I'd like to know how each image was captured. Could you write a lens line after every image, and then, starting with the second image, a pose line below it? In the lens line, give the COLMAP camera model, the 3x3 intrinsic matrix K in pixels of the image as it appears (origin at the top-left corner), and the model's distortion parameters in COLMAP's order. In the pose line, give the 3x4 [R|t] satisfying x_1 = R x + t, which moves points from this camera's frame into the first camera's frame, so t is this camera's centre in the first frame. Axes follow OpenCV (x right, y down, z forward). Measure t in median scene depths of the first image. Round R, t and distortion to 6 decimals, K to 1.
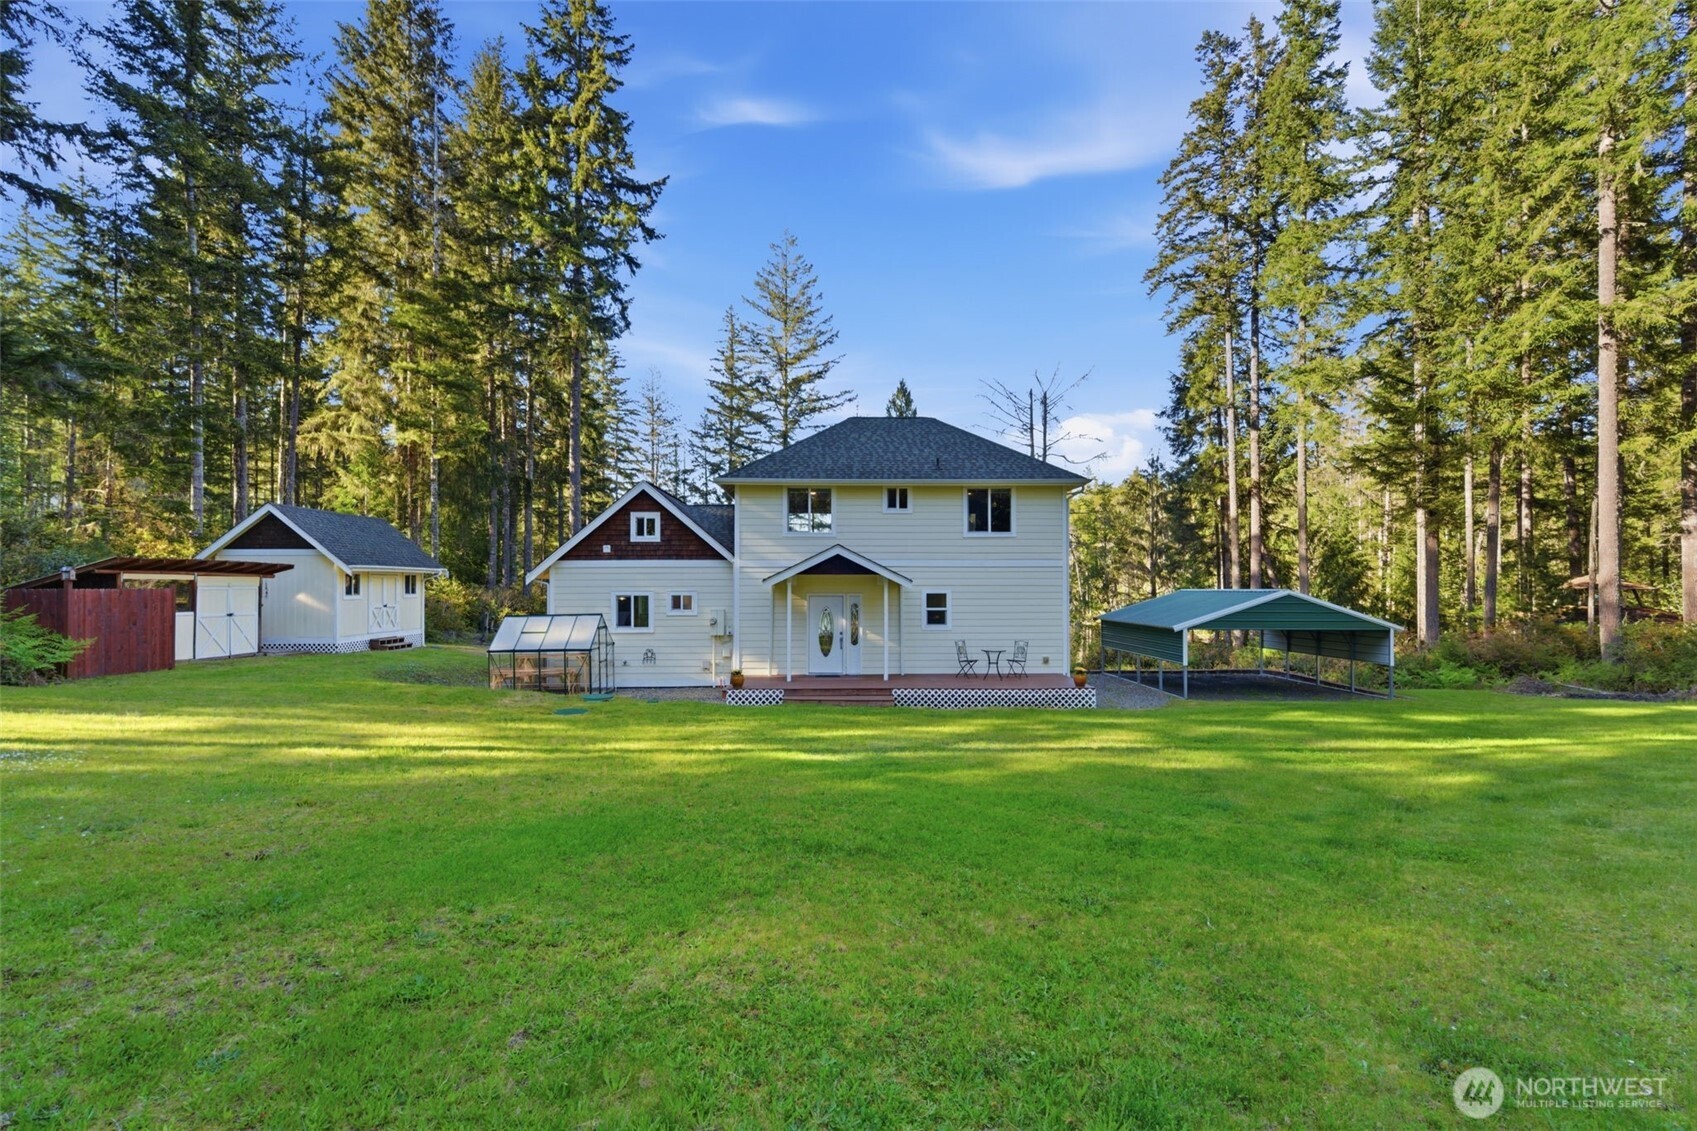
lens RADIAL K [[766.3, 0, 845.3], [0, 766.3, 570.1], [0, 0, 1]] dist [-0.000151, -0.000315]
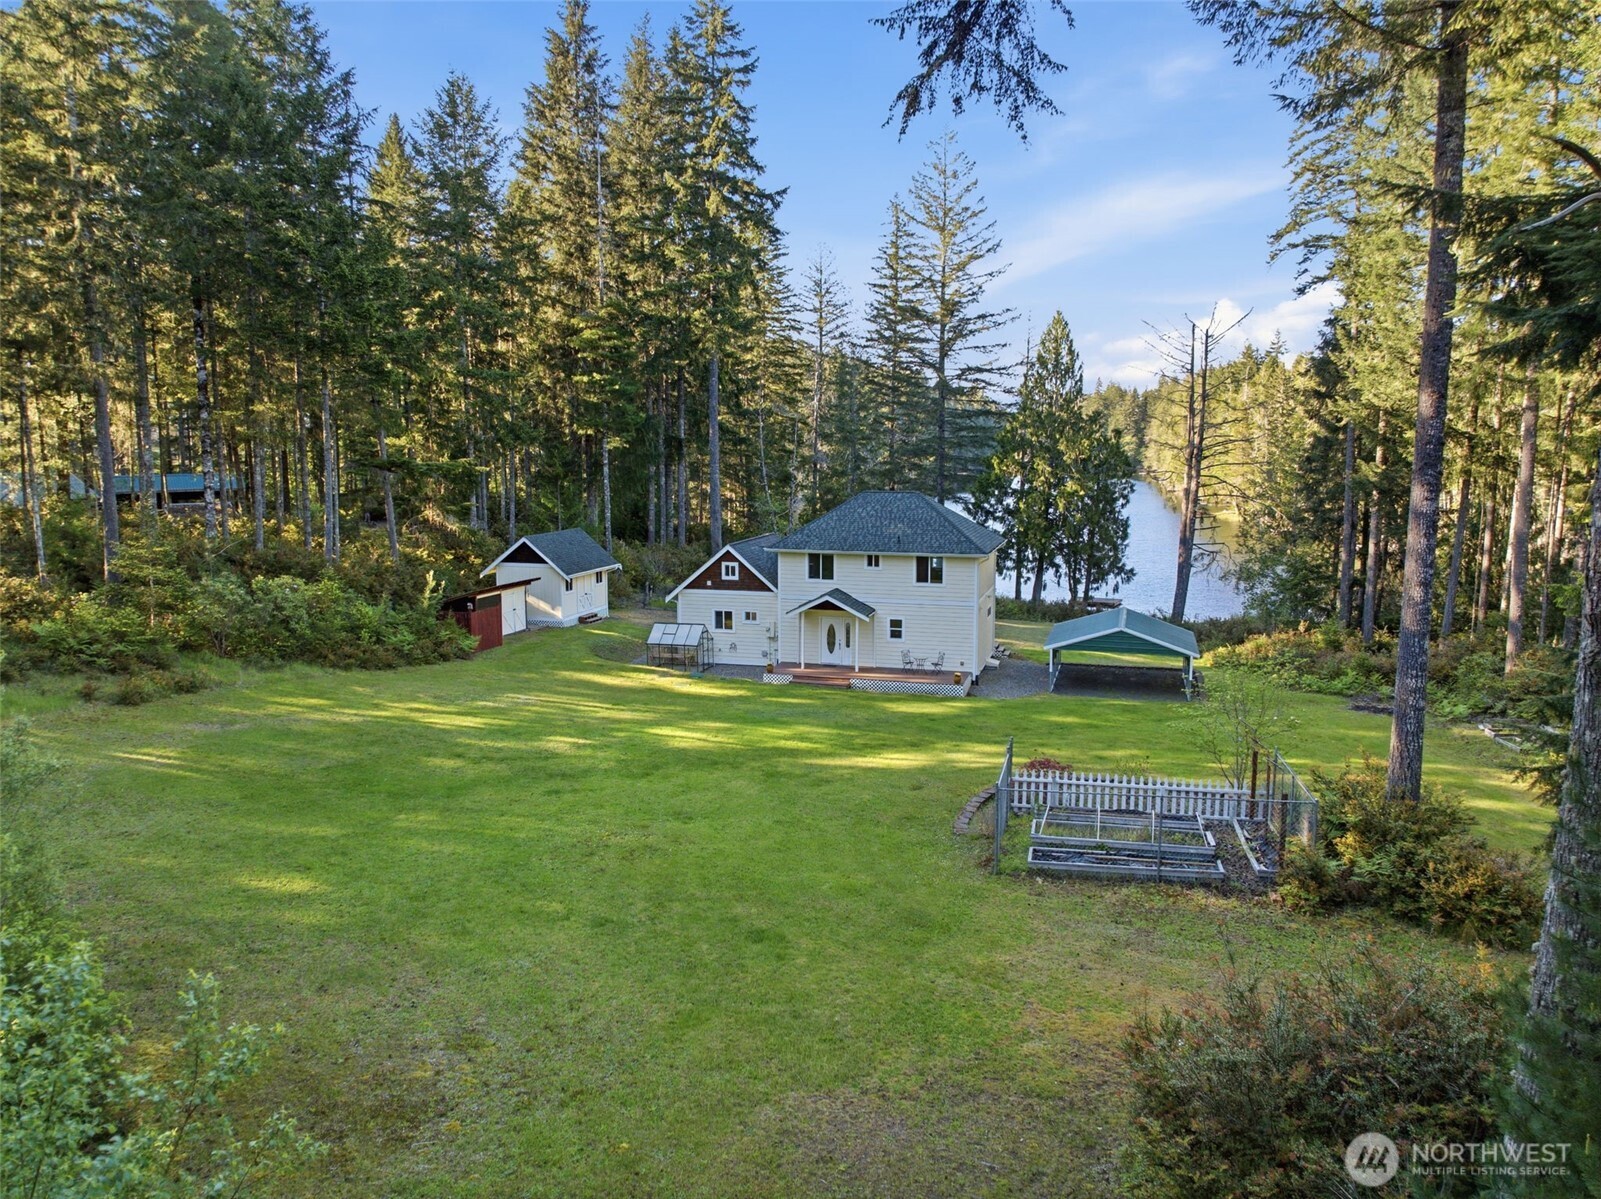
lens RADIAL K [[1135.0, 0, 800.5], [0, 1135.0, 599.5], [0, 0, 1]] dist [-0.036674, -0.005455]
pose [[0.953134, 0.044031, -0.299327, 0.551106], [0.004215, 0.987325, 0.158655, -0.337796], [0.302519, -0.152481, 0.940868, -1.133944]]
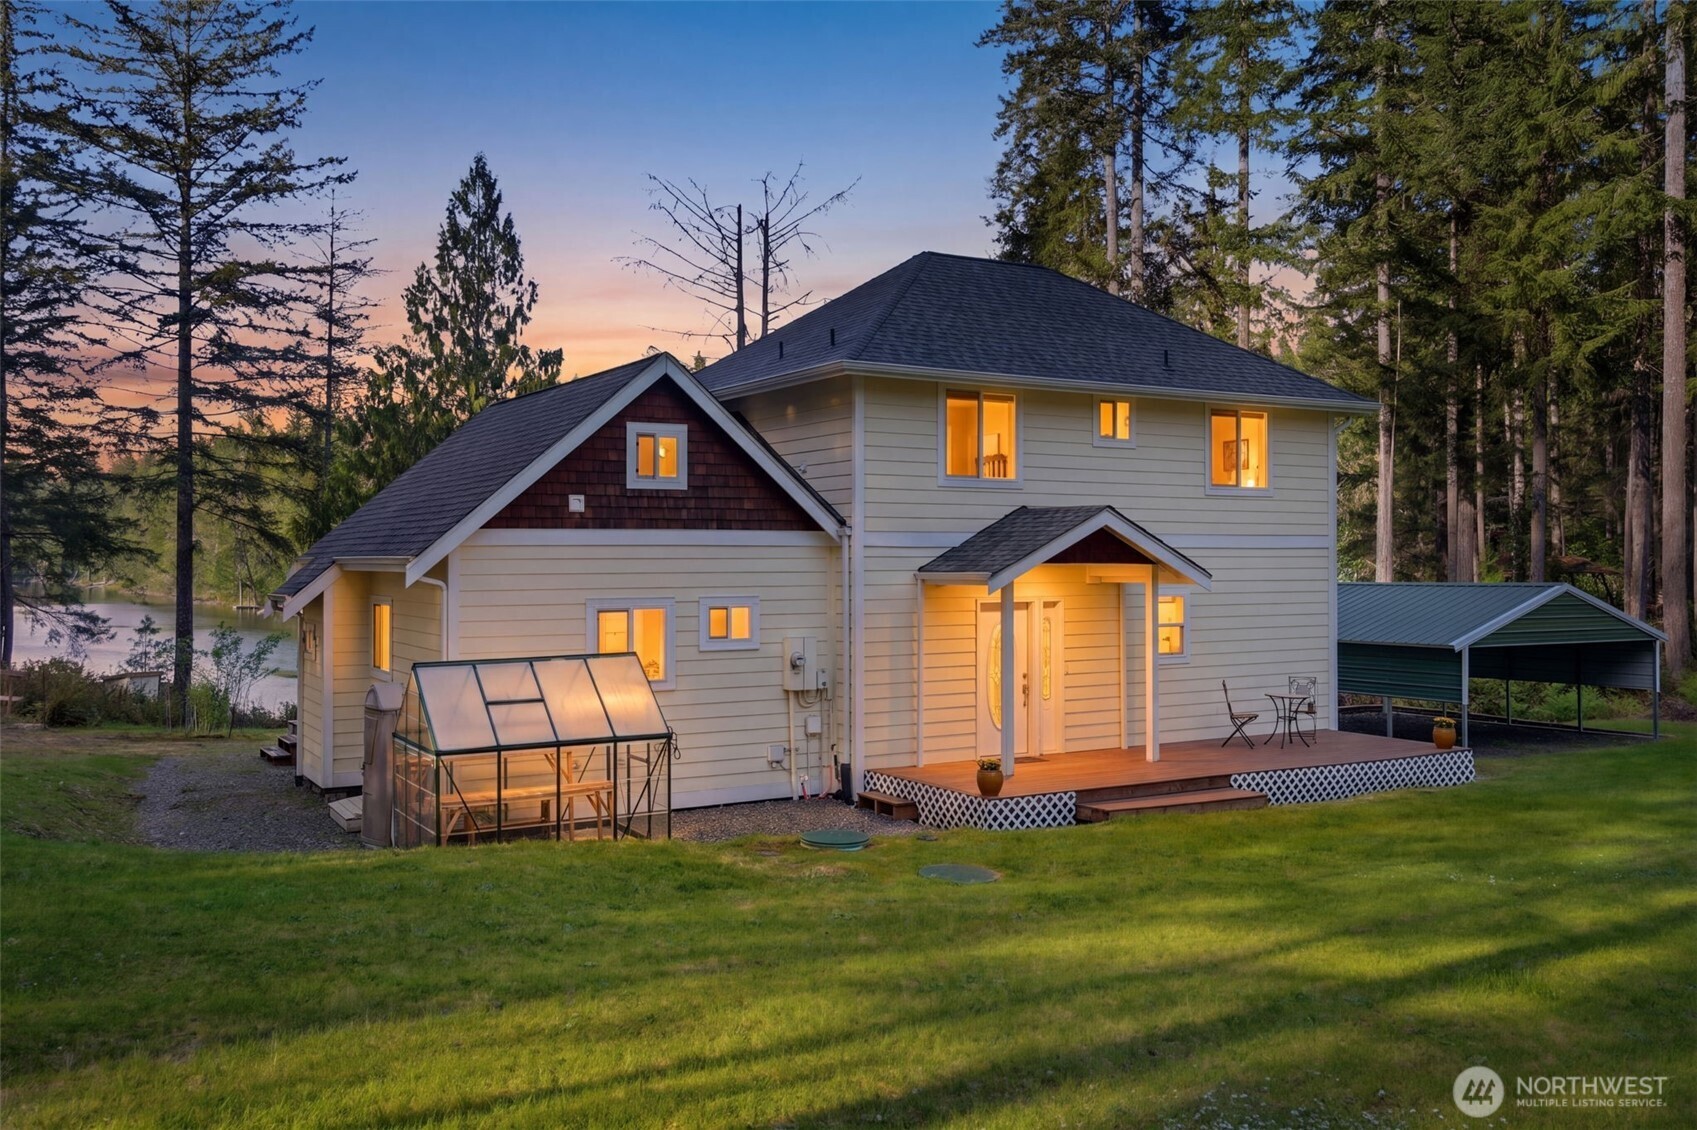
lens RADIAL K [[1453.3, 0, 848.6], [0, 1453.3, 558.0], [0, 0, 1]] dist [0.003465, 0.003076]
pose [[0.867848, -0.000261, 0.496829, -0.509636], [-0.007640, 0.999875, 0.013870, -0.008305], [-0.496771, -0.015833, 0.867737, 0.178813]]
